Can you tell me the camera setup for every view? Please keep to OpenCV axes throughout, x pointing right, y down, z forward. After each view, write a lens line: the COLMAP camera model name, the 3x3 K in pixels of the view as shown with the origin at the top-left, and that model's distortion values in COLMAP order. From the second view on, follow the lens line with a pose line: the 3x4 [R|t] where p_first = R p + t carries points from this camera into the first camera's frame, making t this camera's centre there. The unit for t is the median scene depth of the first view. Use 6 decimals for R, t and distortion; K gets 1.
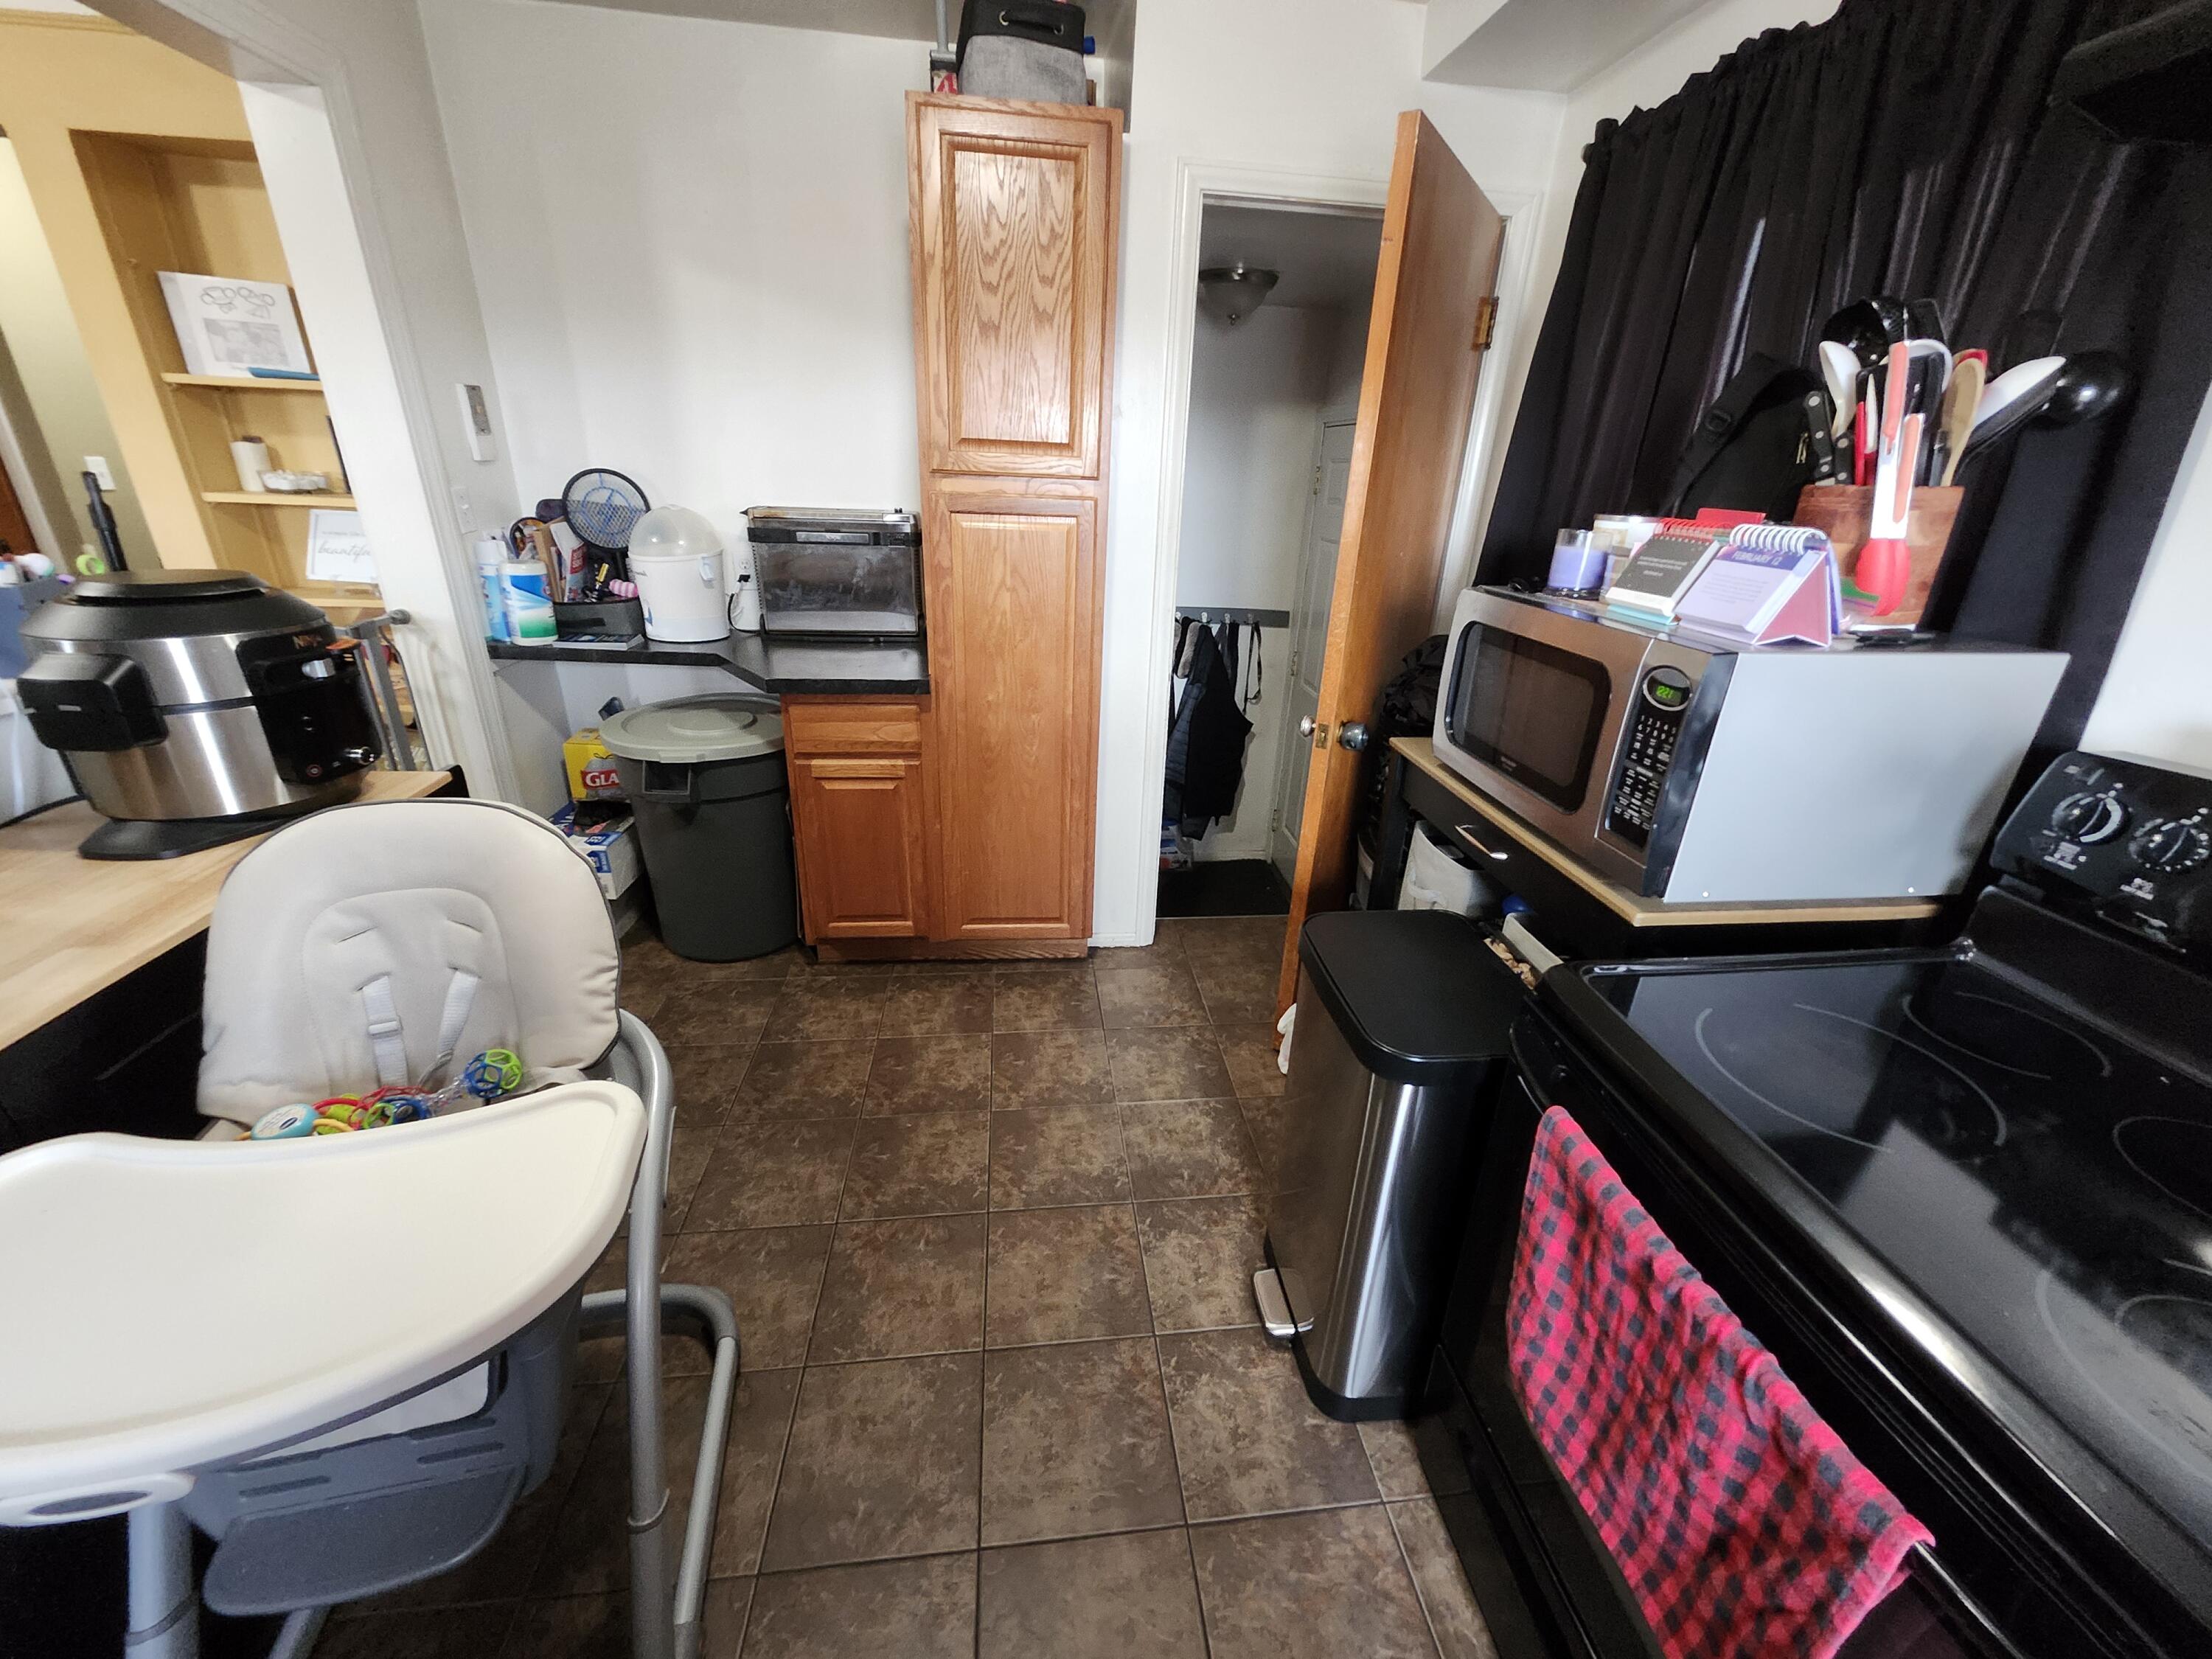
lens RADIAL K [[862.5, 0, 1110.4], [0, 862.5, 830.7], [0, 0, 1]] dist [-0.000954, 0.000544]
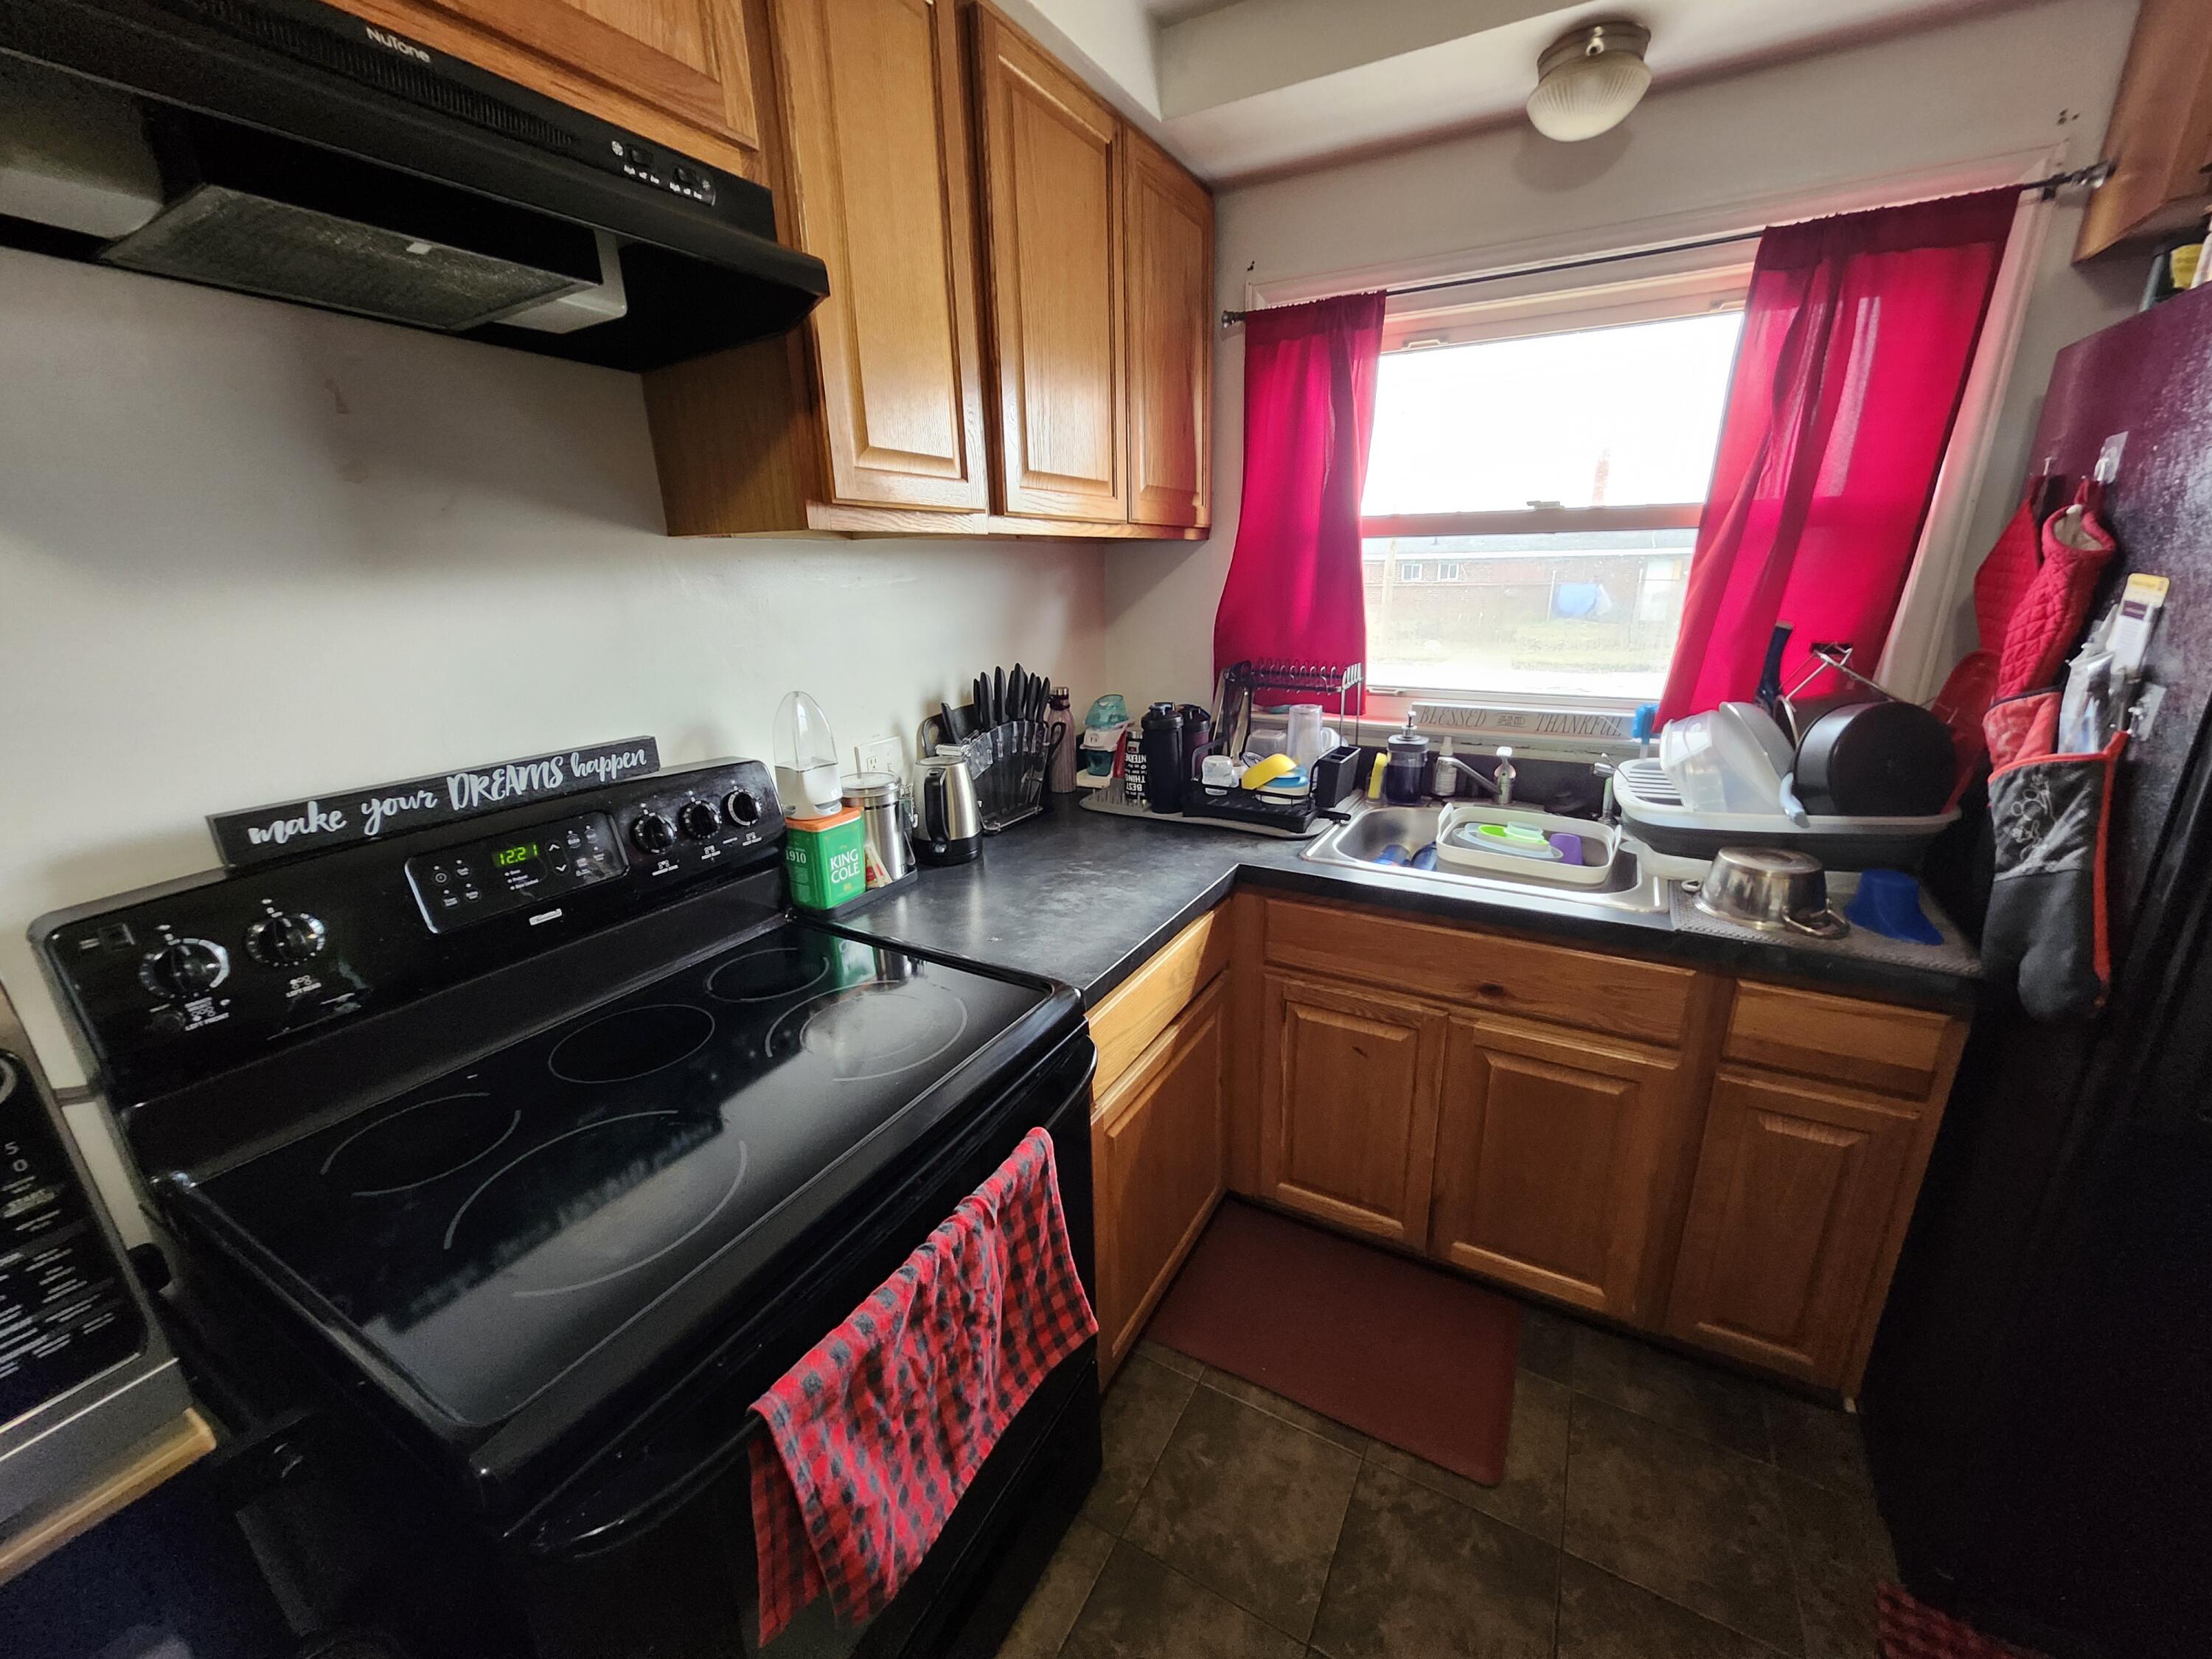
lens RADIAL K [[862.5, 0, 1129.2], [0, 862.5, 820.6], [0, 0, 1]] dist [-0.000954, 0.000544]
pose [[-0.818908, -0.185438, 0.543141, -0.043358], [0.214980, 0.778352, 0.589875, -0.373524], [-0.532140, 0.599818, -0.597533, 0.814504]]
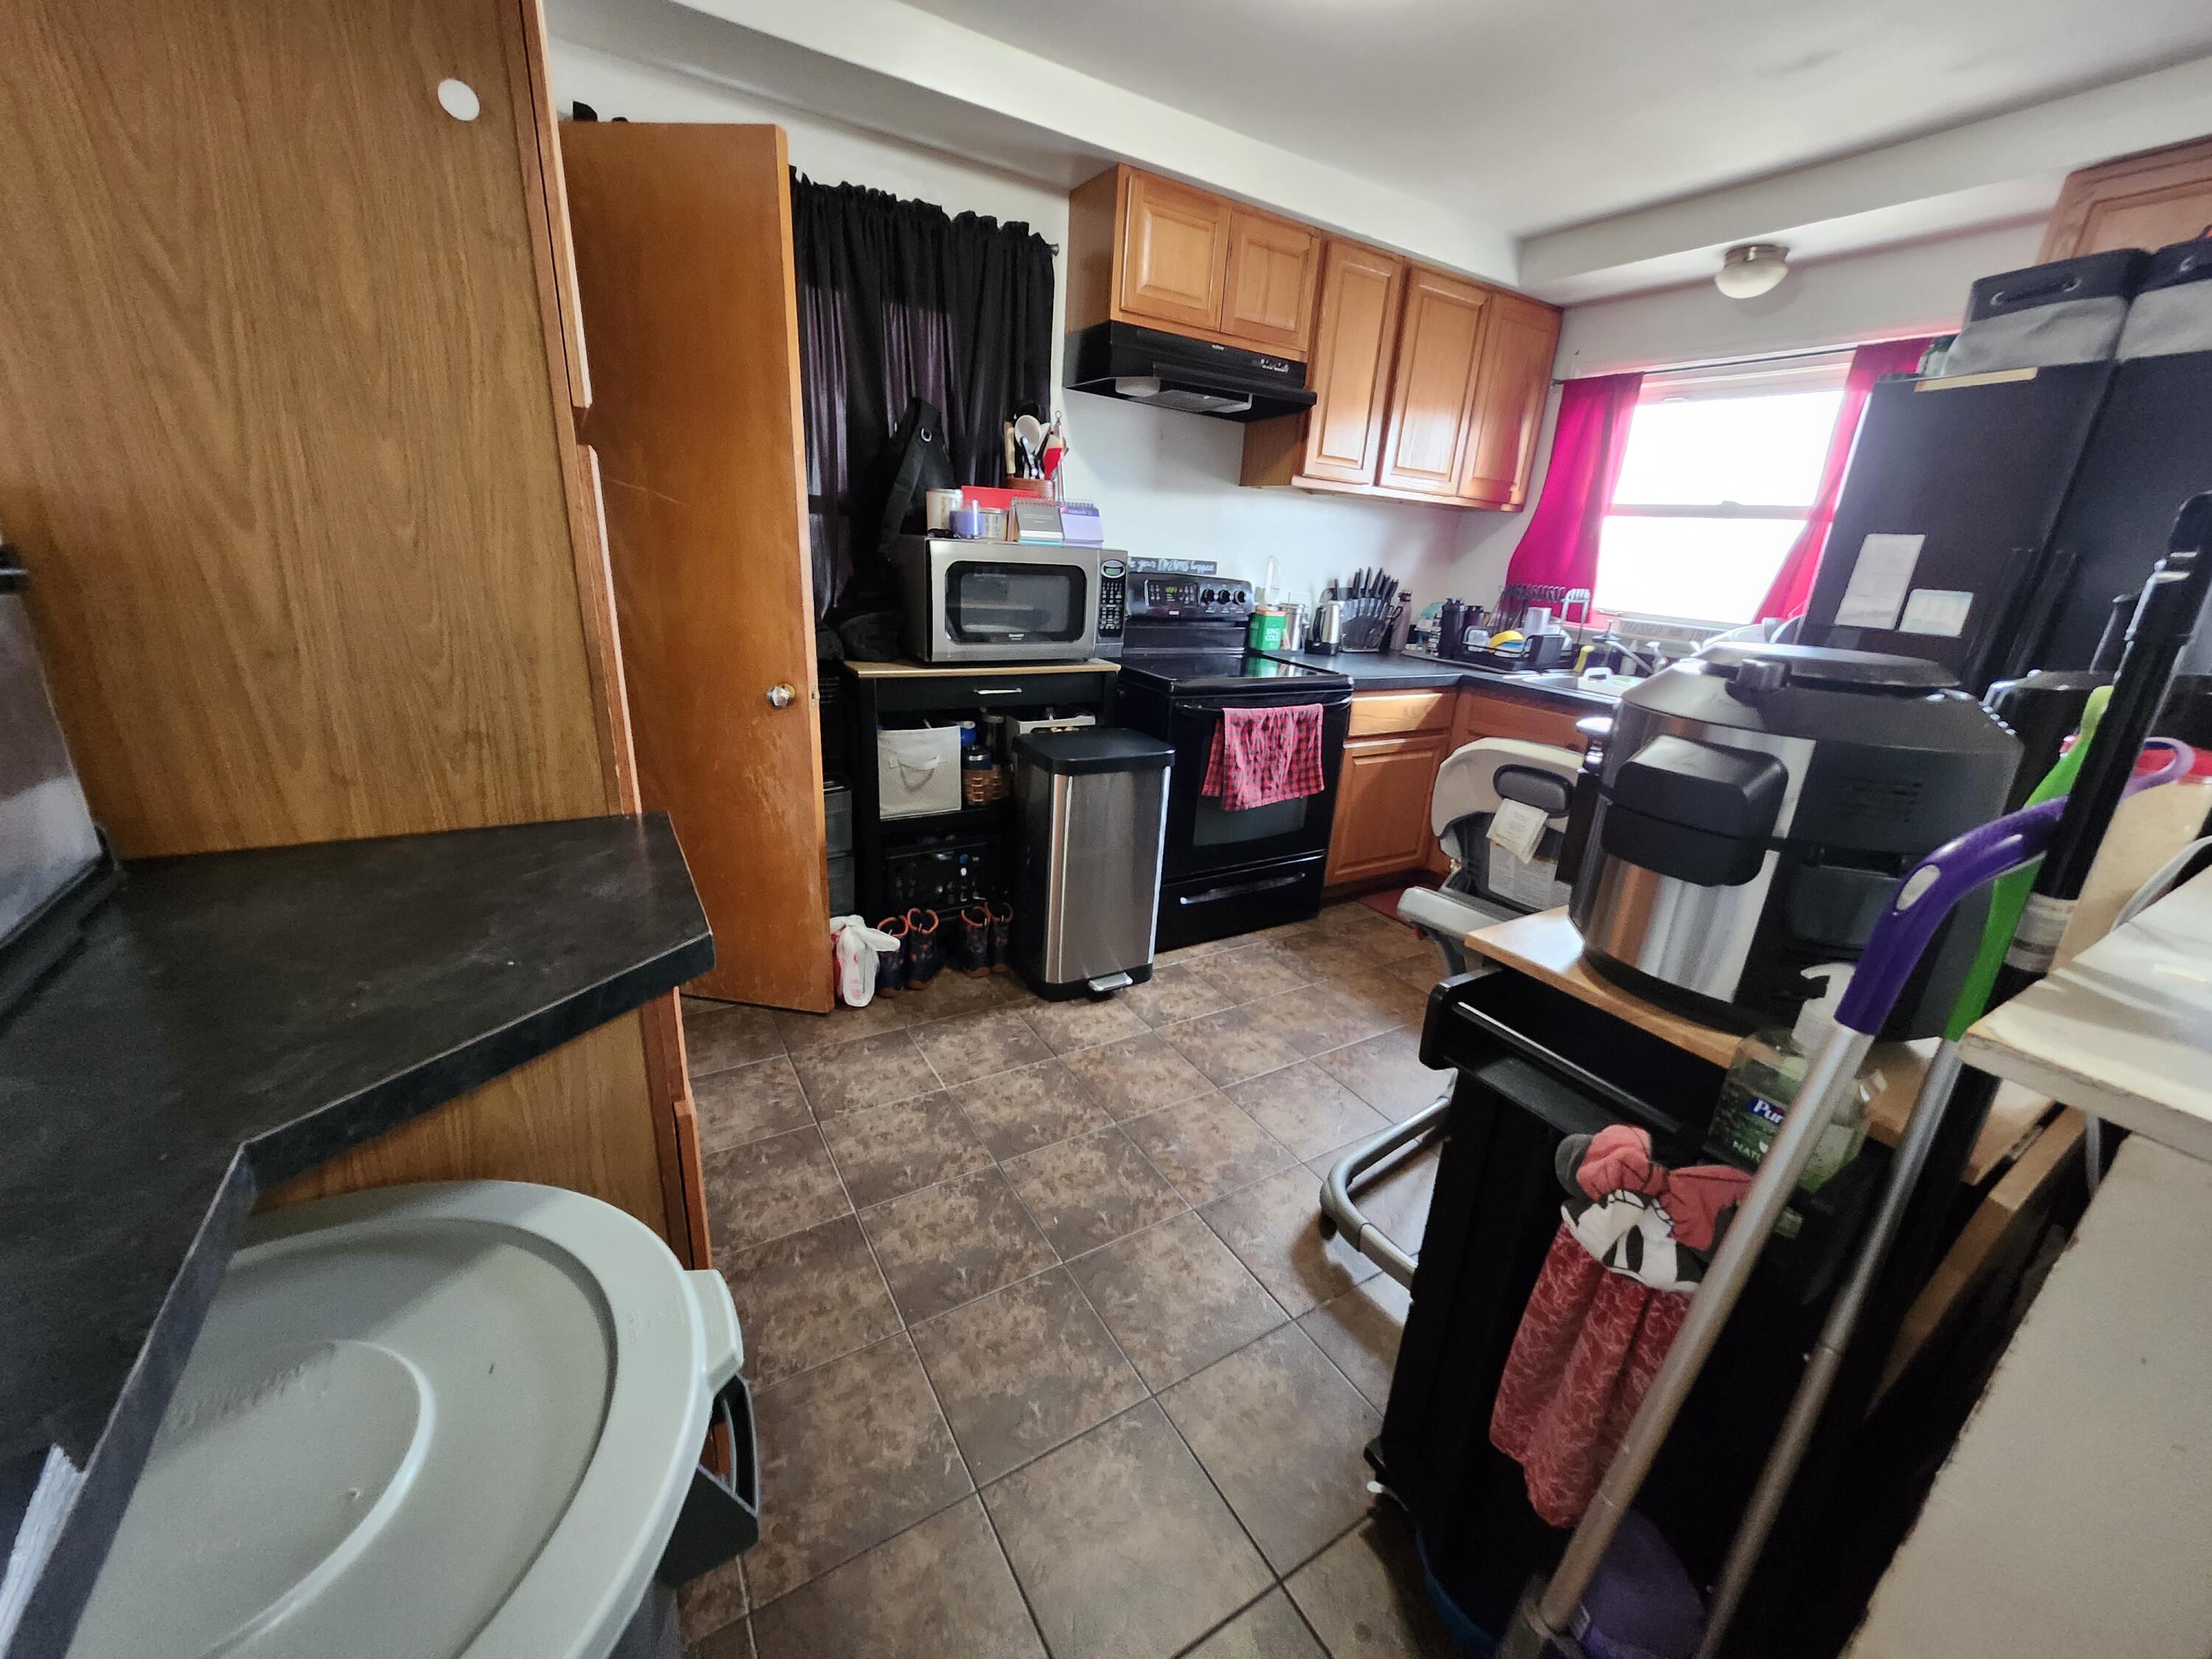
lens RADIAL K [[862.5, 0, 1126.1], [0, 862.5, 827.4], [0, 0, 1]] dist [-0.000954, 0.000544]
pose [[-0.418333, -0.352004, 0.837312, -1.573473], [0.278430, 0.827774, 0.487101, -0.702629], [-0.864566, 0.436903, -0.248277, 1.812765]]
